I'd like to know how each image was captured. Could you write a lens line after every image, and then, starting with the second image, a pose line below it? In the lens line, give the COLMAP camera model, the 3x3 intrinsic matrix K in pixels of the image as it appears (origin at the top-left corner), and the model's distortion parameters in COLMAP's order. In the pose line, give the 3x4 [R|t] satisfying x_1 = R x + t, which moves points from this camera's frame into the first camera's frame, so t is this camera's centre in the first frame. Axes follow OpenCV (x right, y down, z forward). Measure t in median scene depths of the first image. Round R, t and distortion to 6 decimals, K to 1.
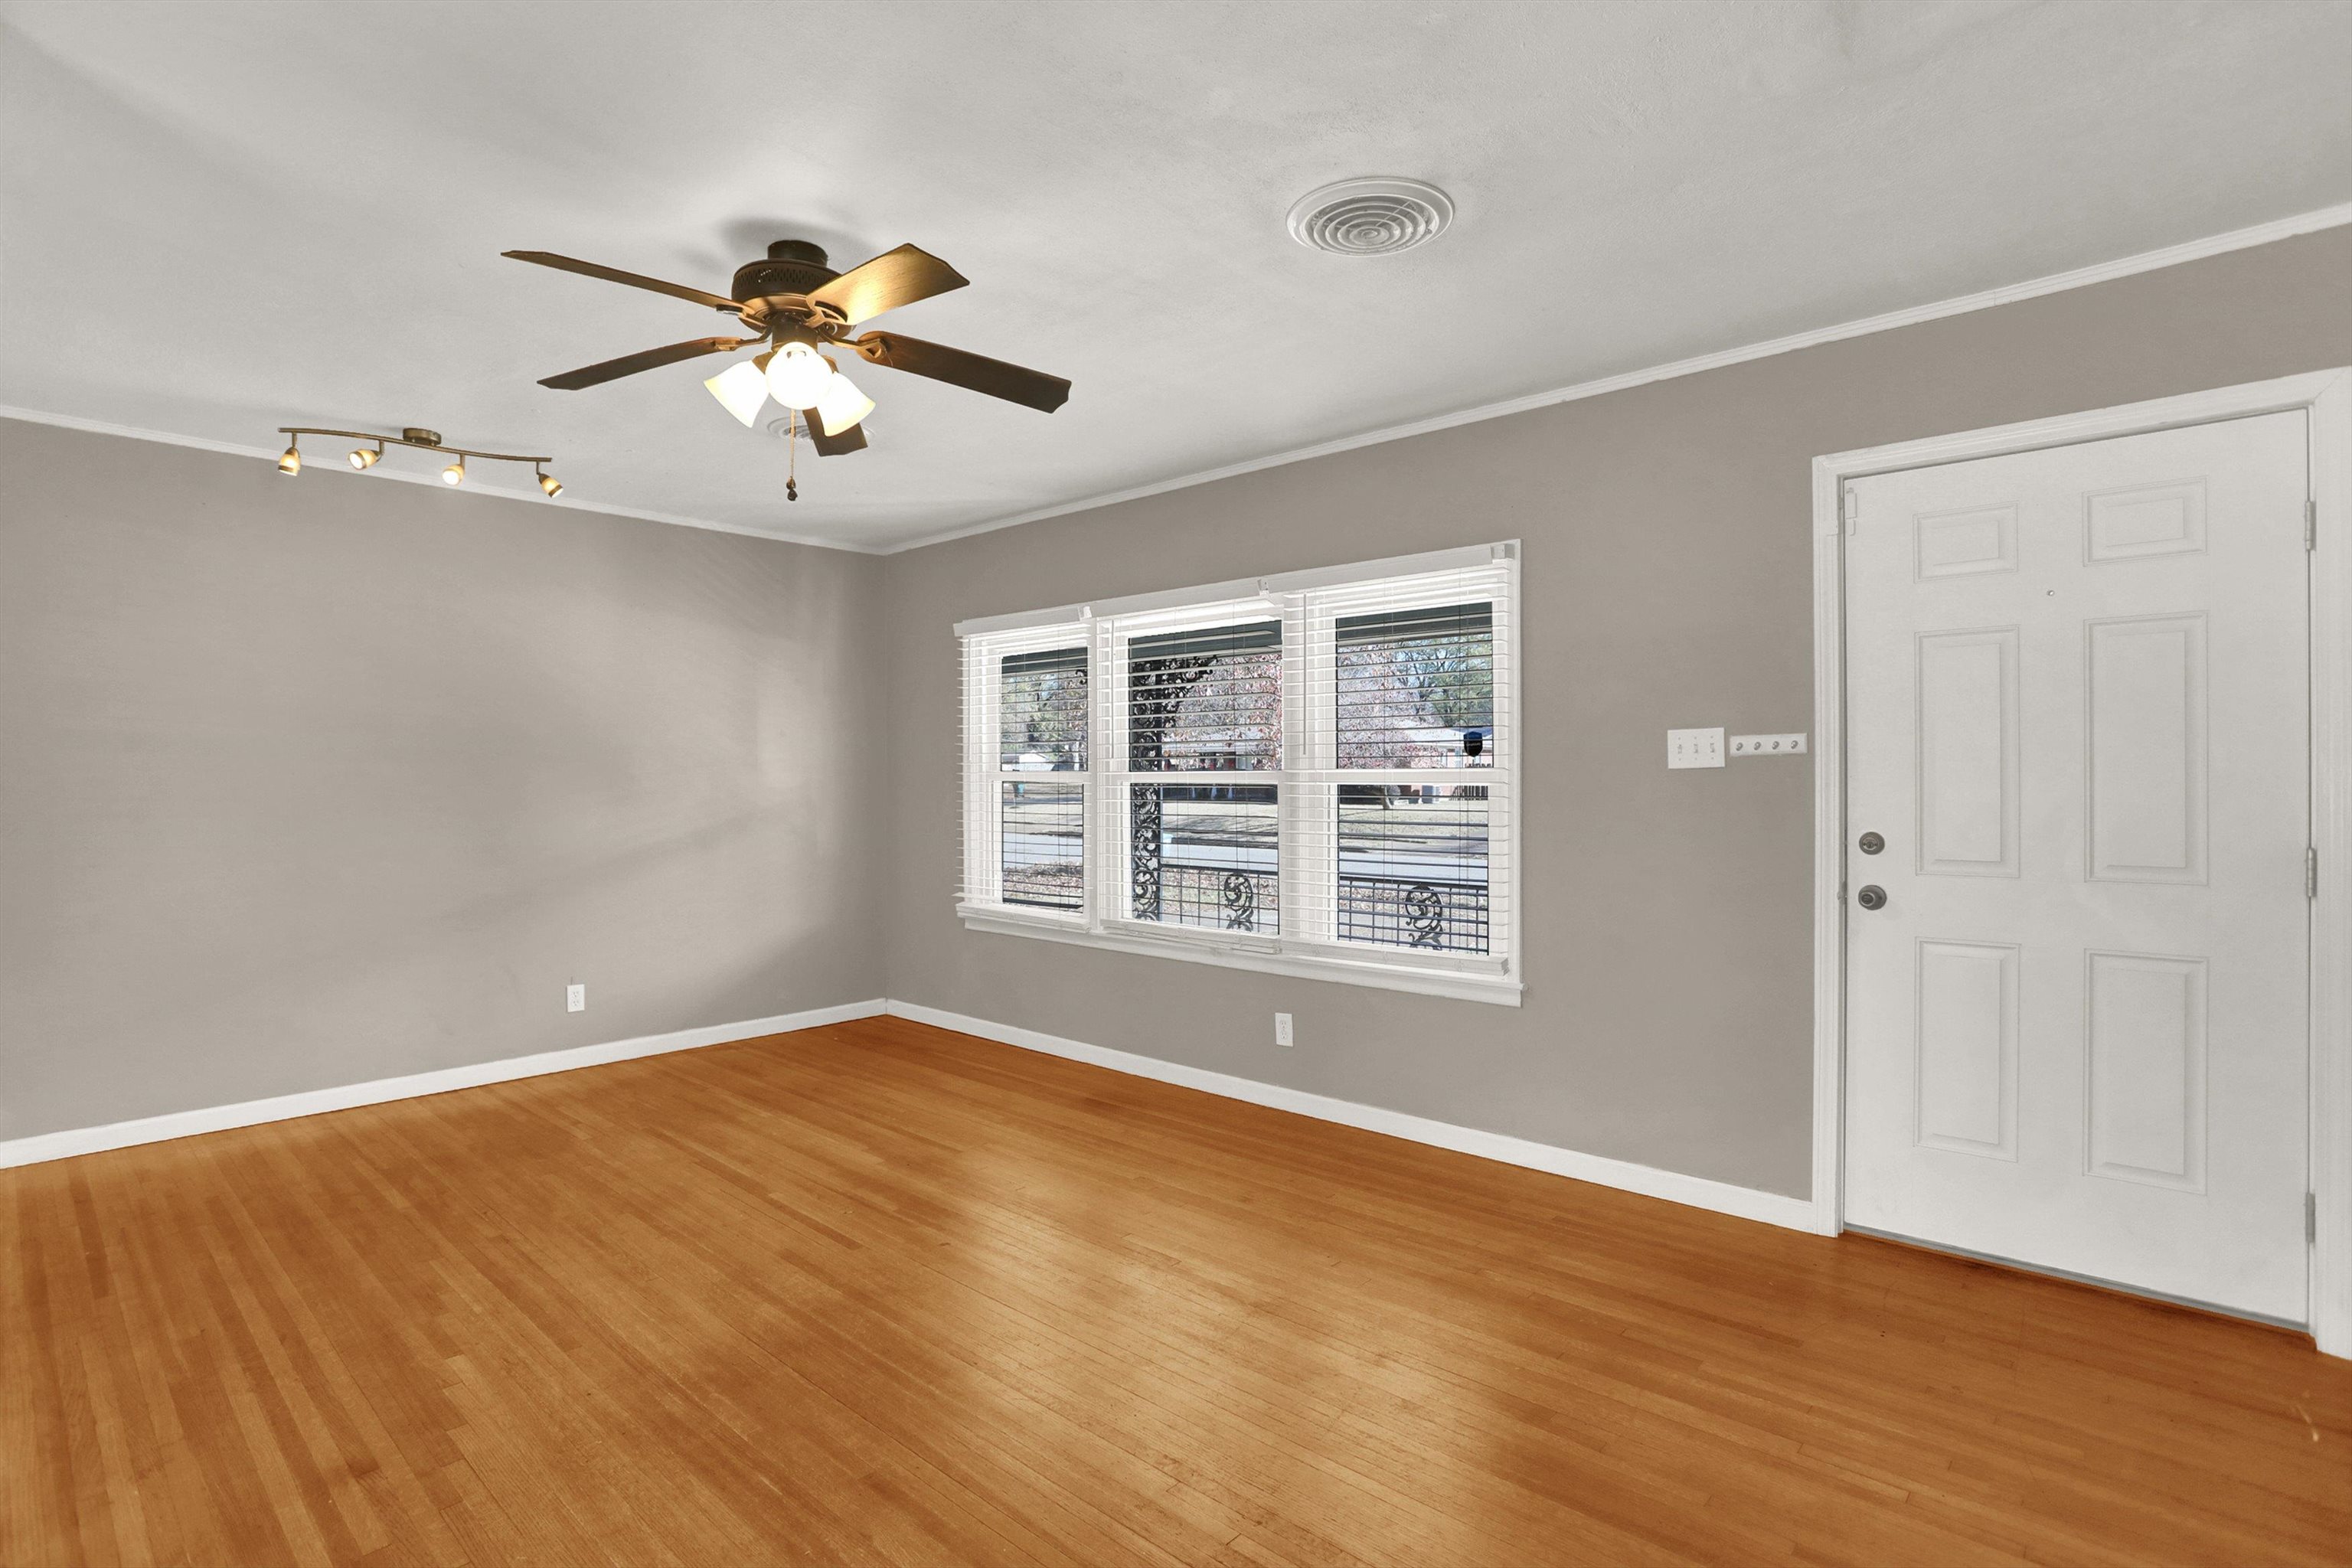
lens RADIAL K [[1150.0, 0, 1176.0], [0, 1150.0, 784.0], [0, 0, 1]] dist [-0.078068, 0.027179]
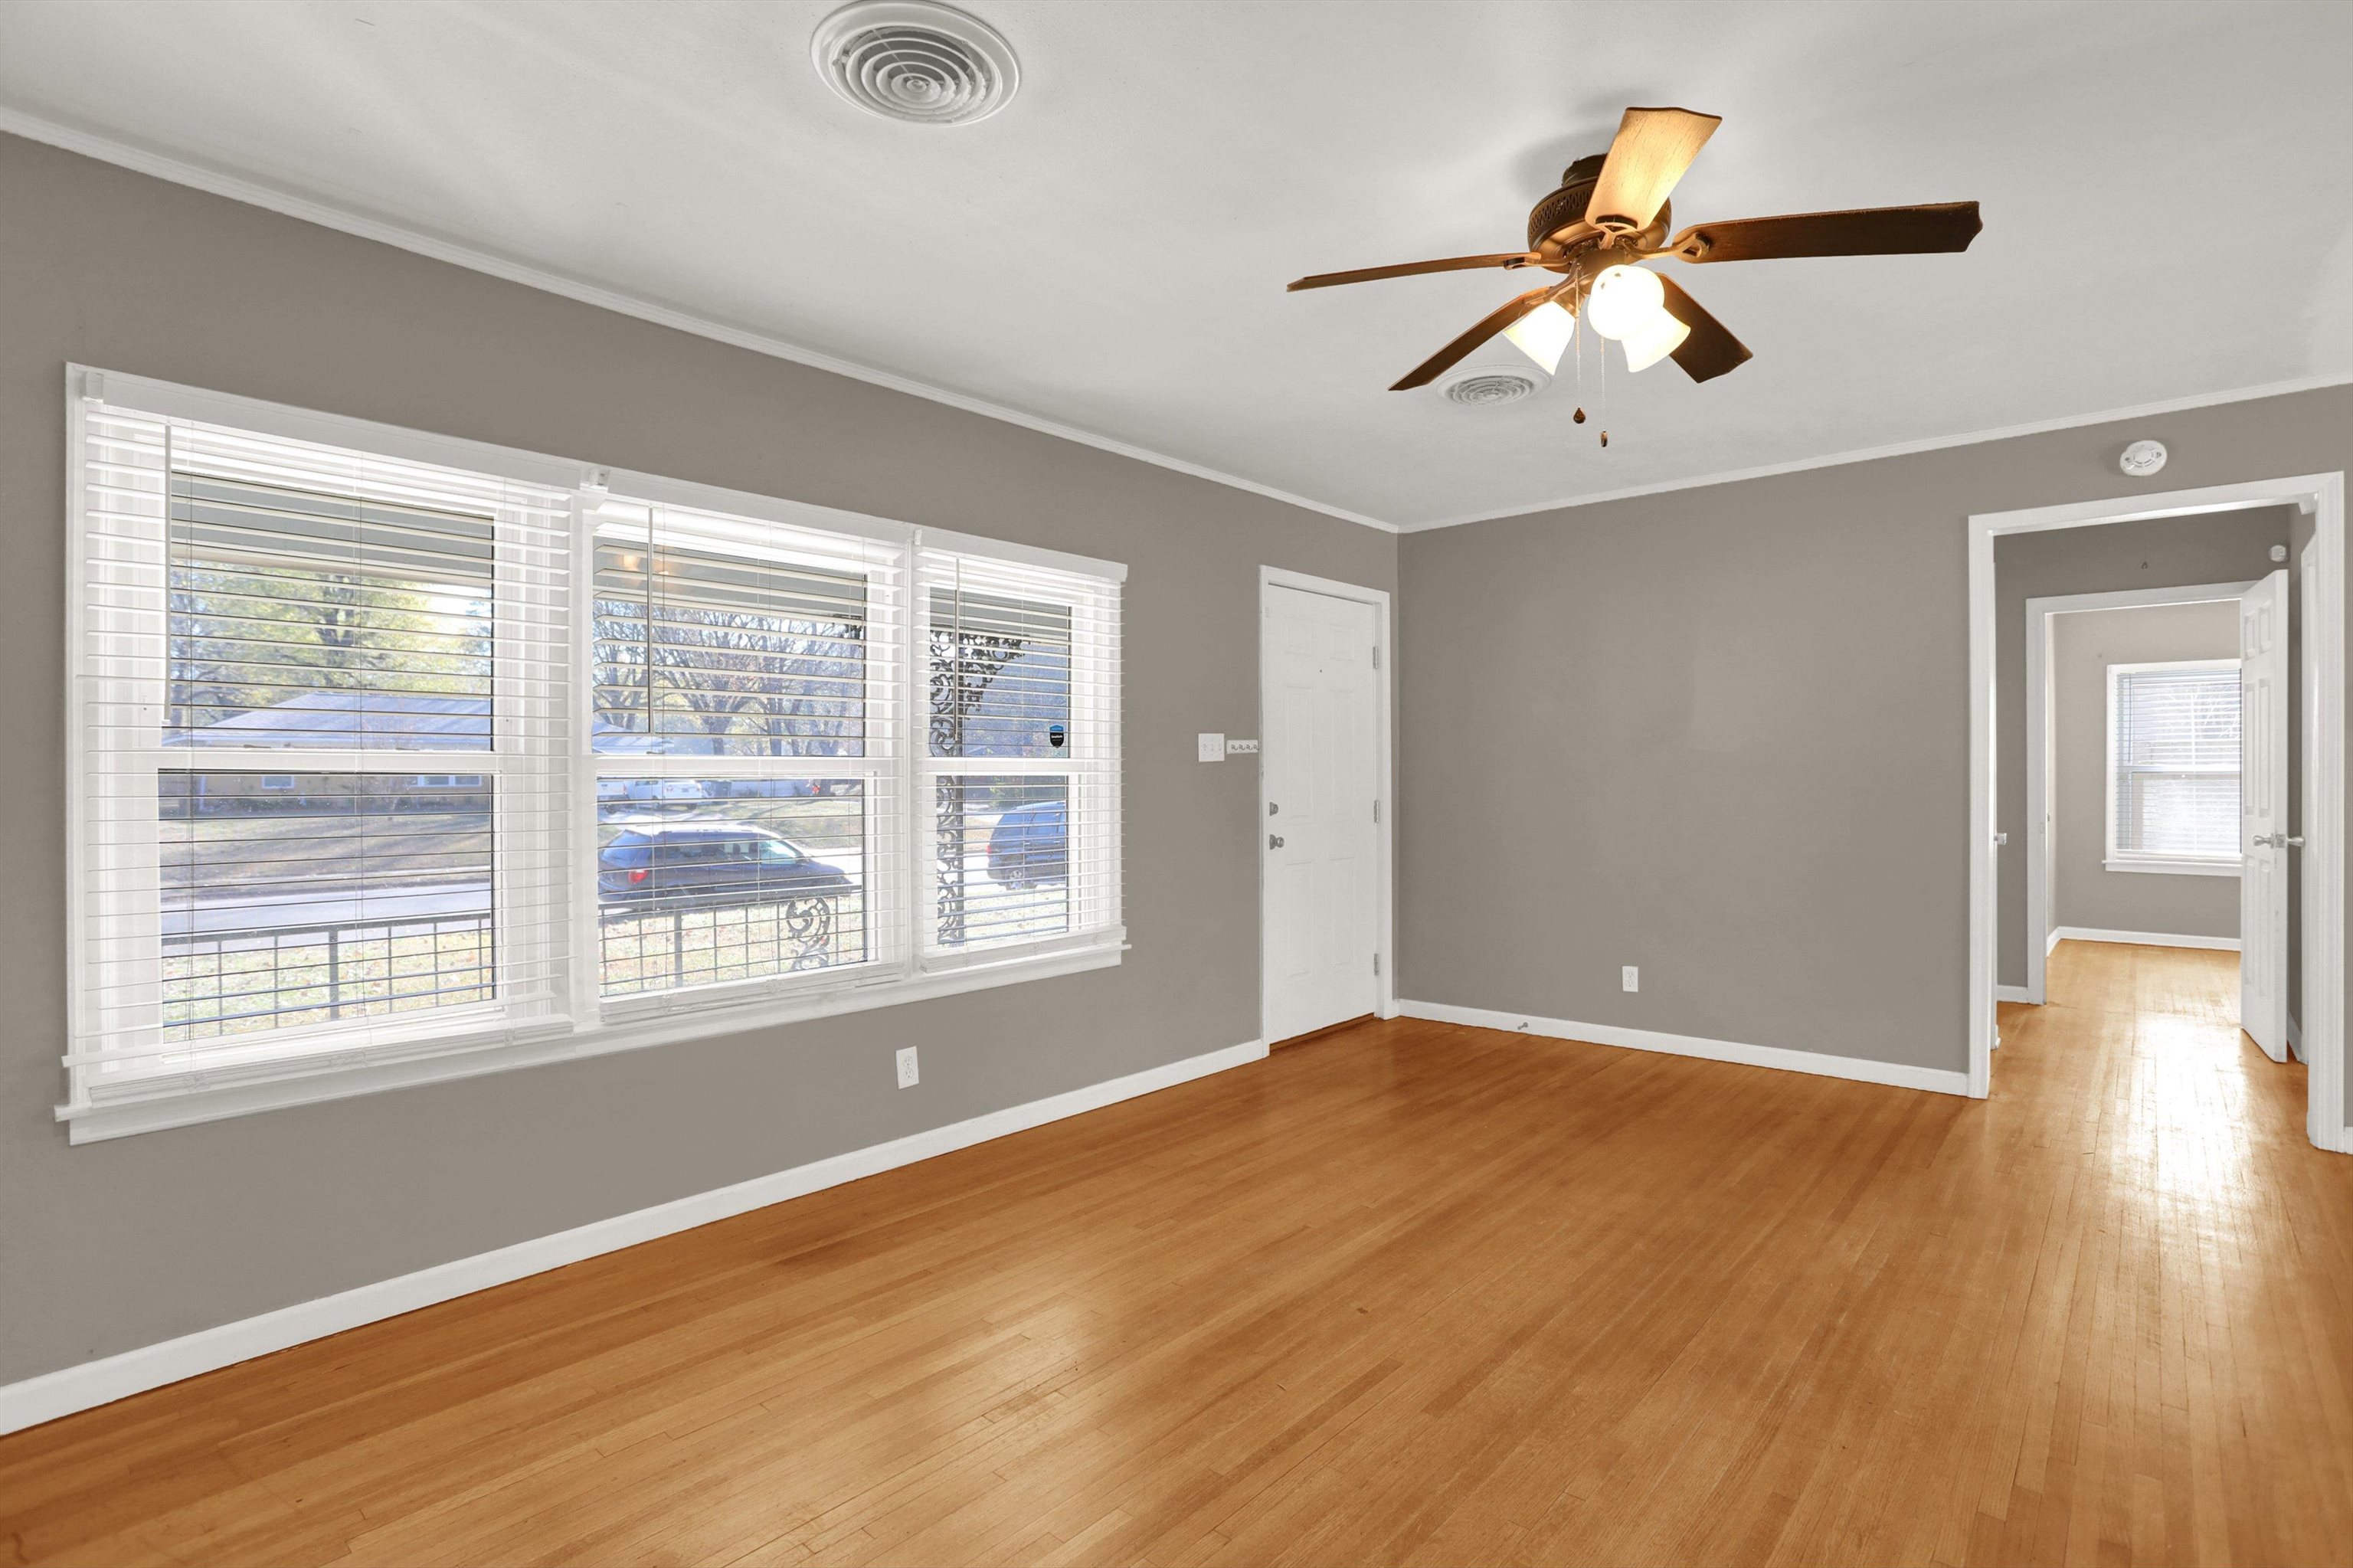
lens RADIAL K [[1150.6, 0, 1176.5], [0, 1150.6, 784.0], [0, 0, 1]] dist [-0.078068, 0.027179]
pose [[-0.020441, -0.001079, 0.999790, -0.965159], [0.011026, 0.999938, 0.001304, 0.011469], [-0.999730, 0.011051, -0.020428, 1.067788]]
